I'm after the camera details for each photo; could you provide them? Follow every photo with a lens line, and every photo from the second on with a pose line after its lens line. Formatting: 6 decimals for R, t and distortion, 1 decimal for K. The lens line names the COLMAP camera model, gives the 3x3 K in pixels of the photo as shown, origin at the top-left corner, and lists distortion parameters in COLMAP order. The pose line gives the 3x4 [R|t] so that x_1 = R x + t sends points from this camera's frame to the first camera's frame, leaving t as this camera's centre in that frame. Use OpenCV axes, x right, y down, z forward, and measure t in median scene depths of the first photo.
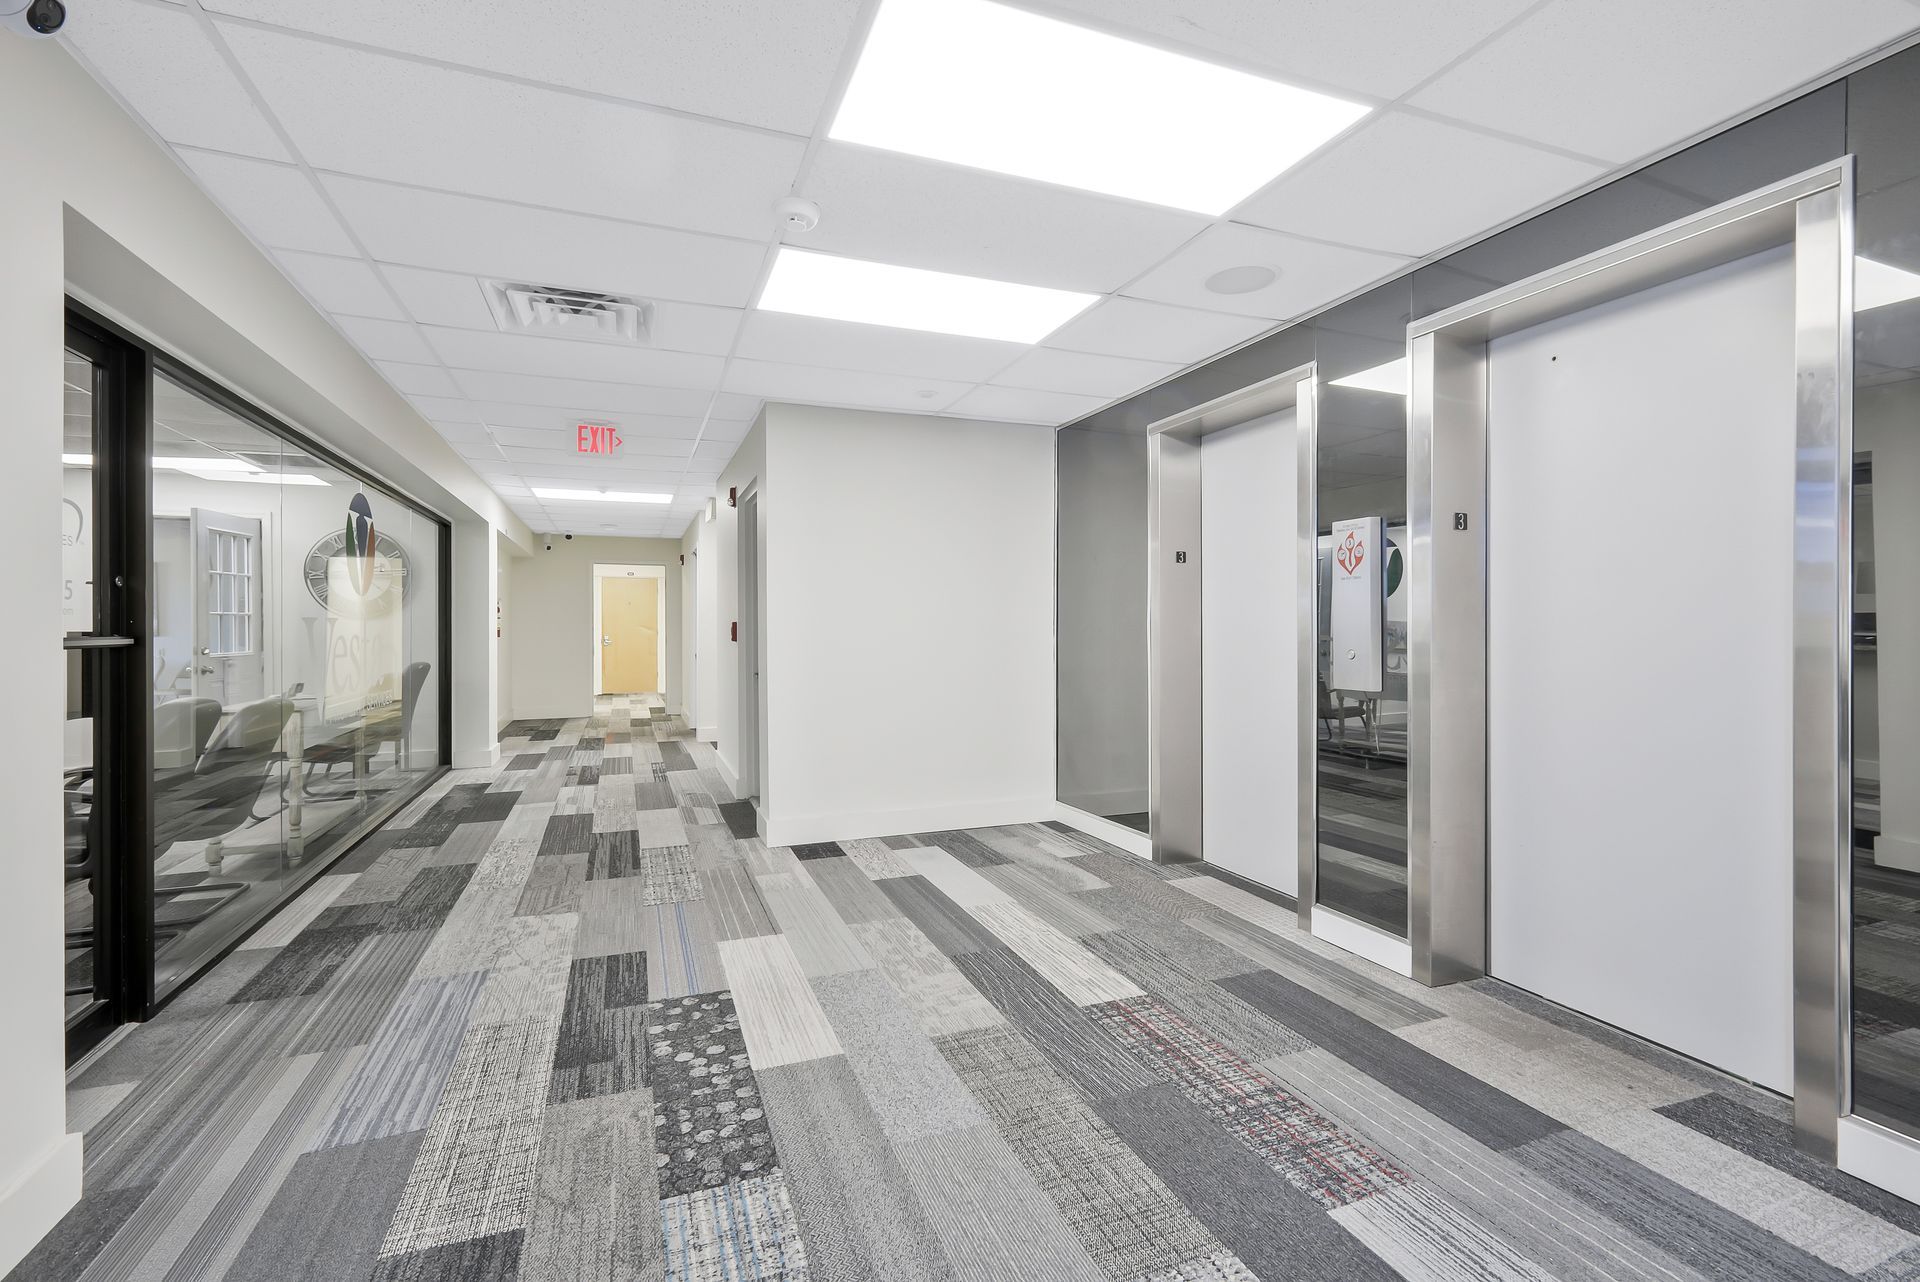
lens RADIAL K [[1421.0, 0, 958.1], [0, 1421.0, 629.5], [0, 0, 1]] dist [0.081744, -0.093703]
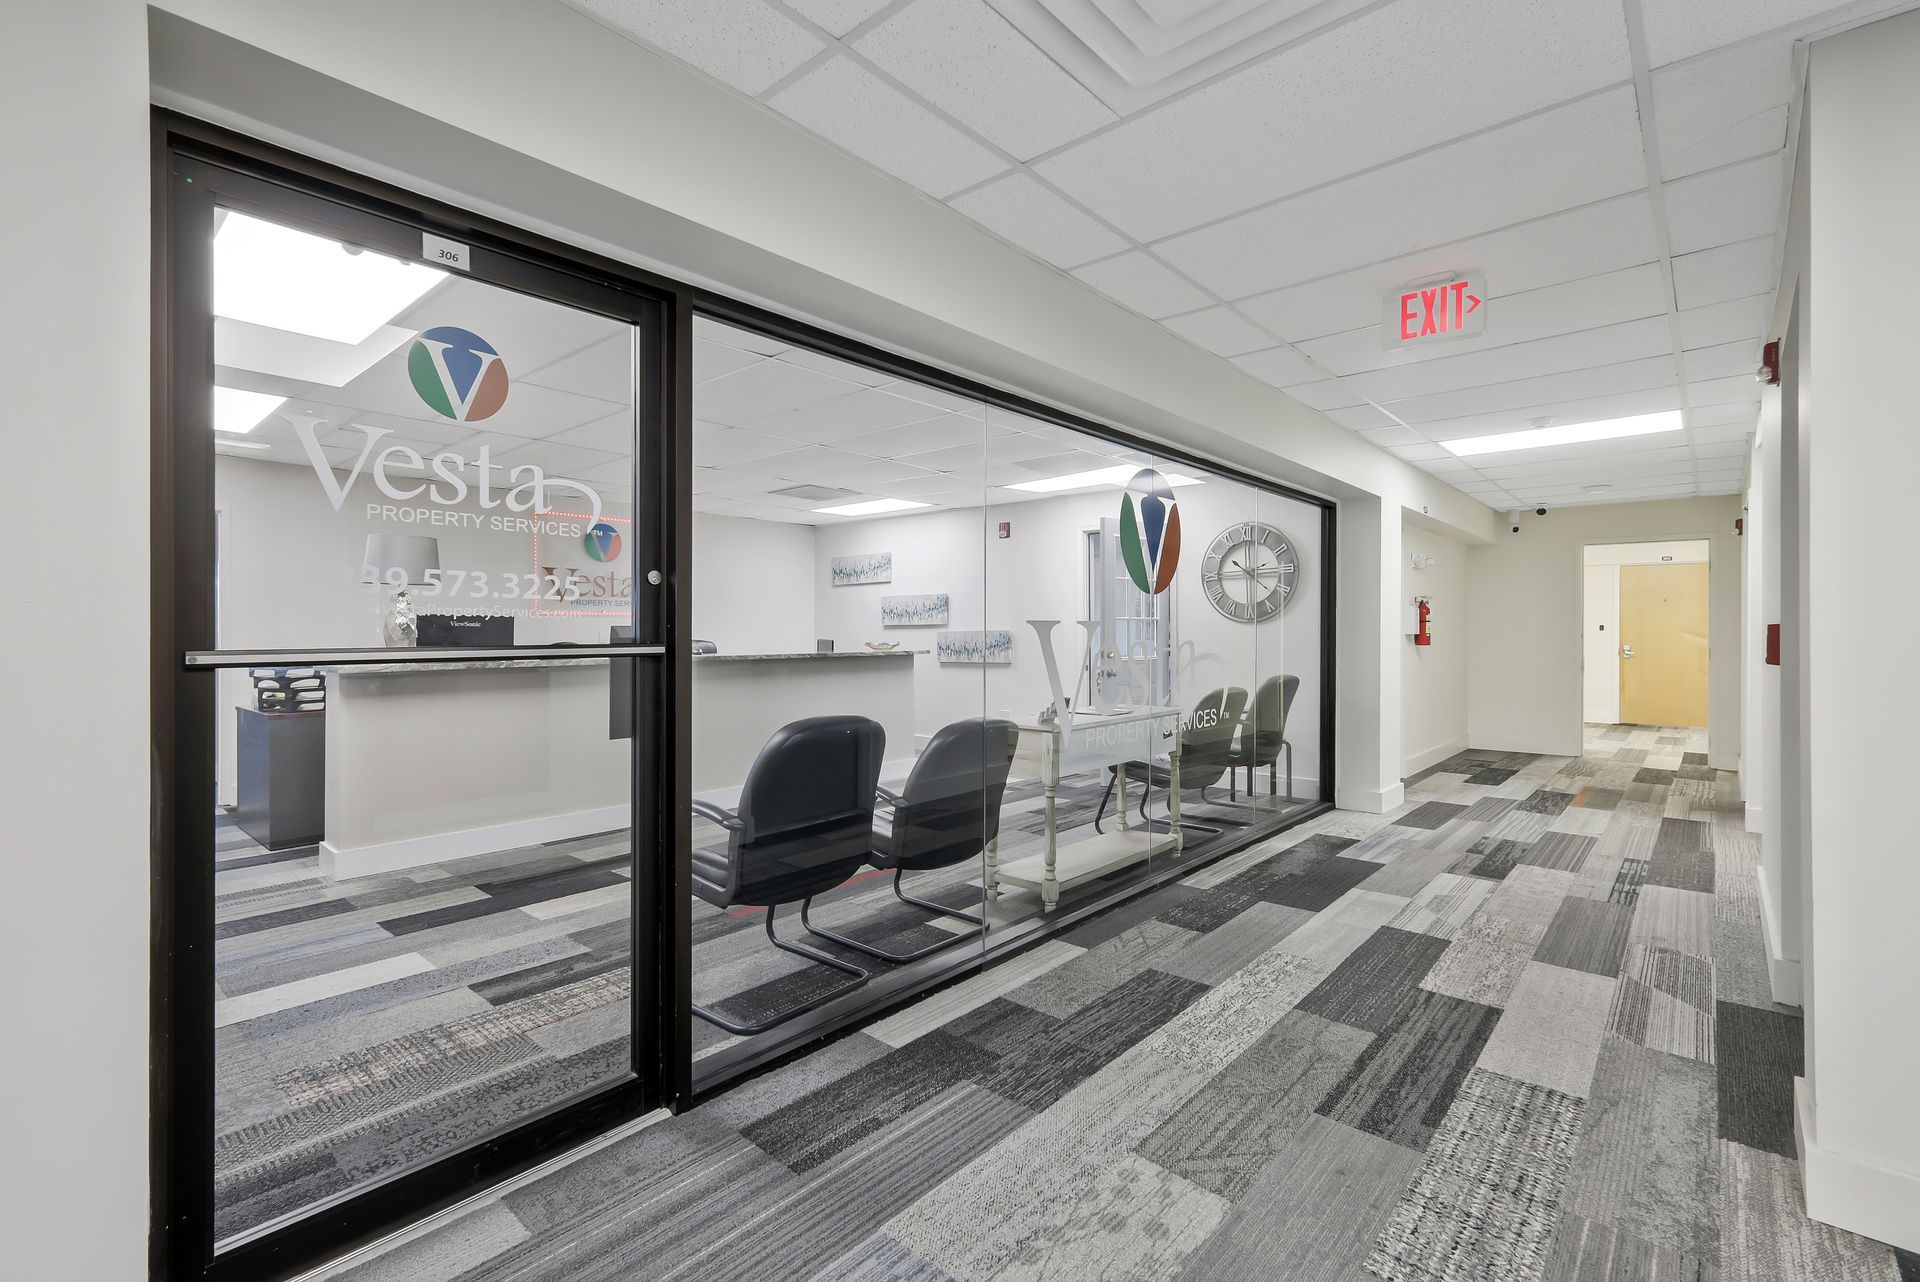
lens RADIAL K [[855.9, 0, 963.0], [0, 855.9, 634.3], [0, 0, 1]] dist [0.007726, 0.000046]
pose [[0.499331, 0.007138, -0.866382, -0.046939], [-0.004152, 0.999974, 0.005845, -0.003111], [0.866401, 0.000679, 0.499348, 0.681708]]
